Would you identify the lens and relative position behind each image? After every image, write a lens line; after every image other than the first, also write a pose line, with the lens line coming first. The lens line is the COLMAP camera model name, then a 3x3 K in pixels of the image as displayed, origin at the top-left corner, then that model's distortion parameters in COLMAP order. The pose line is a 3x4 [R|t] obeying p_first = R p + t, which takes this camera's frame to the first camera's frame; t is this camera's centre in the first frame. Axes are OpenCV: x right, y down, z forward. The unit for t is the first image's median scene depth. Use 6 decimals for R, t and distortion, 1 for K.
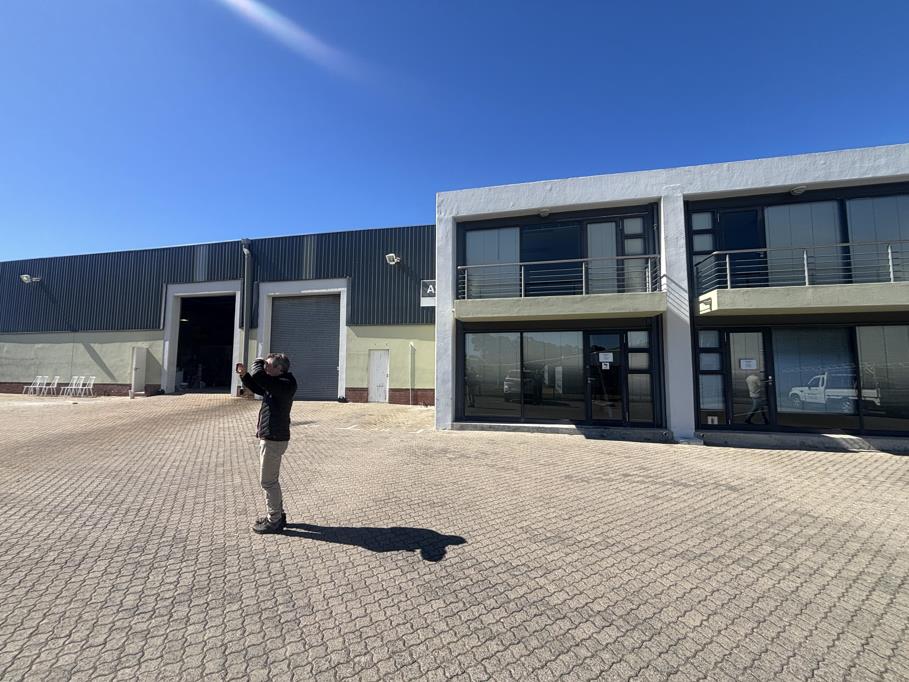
lens RADIAL K [[365.1, 0, 459.5], [0, 365.1, 342.4], [0, 0, 1]] dist [-0.007448, 0.000773]
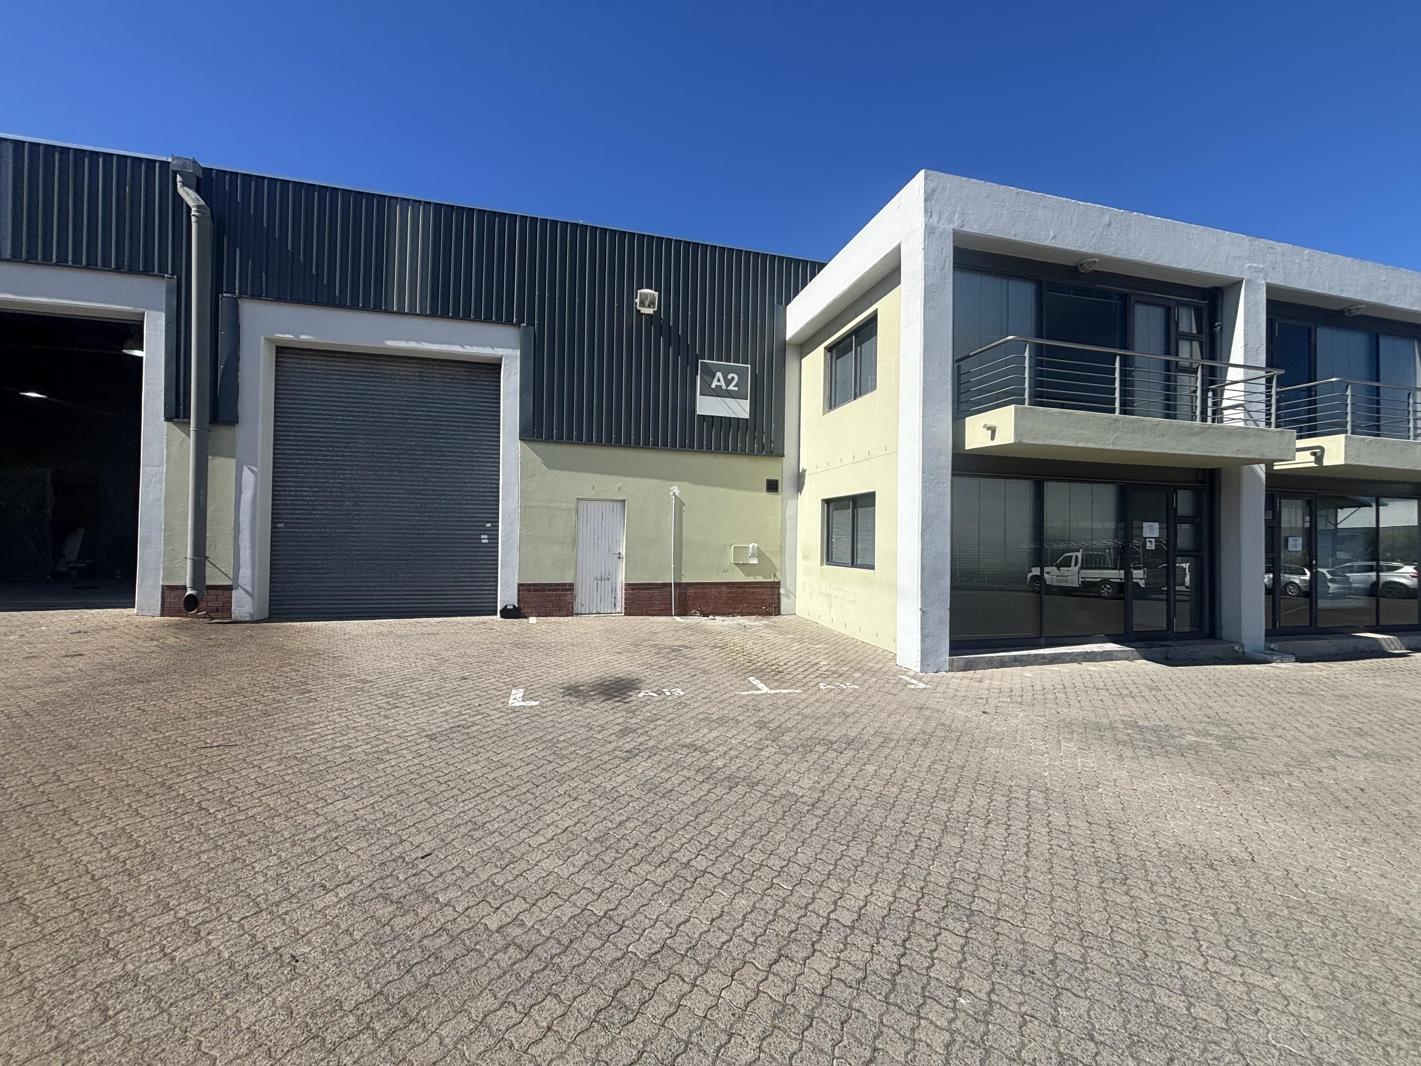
lens RADIAL K [[570.7, 0, 709.3], [0, 570.7, 535.5], [0, 0, 1]] dist [-0.007448, 0.000773]
pose [[0.889890, 0.012980, 0.455990, -0.432412], [-0.044755, 0.997257, 0.058953, 0.016809], [-0.453974, -0.072870, 0.888030, 0.308206]]
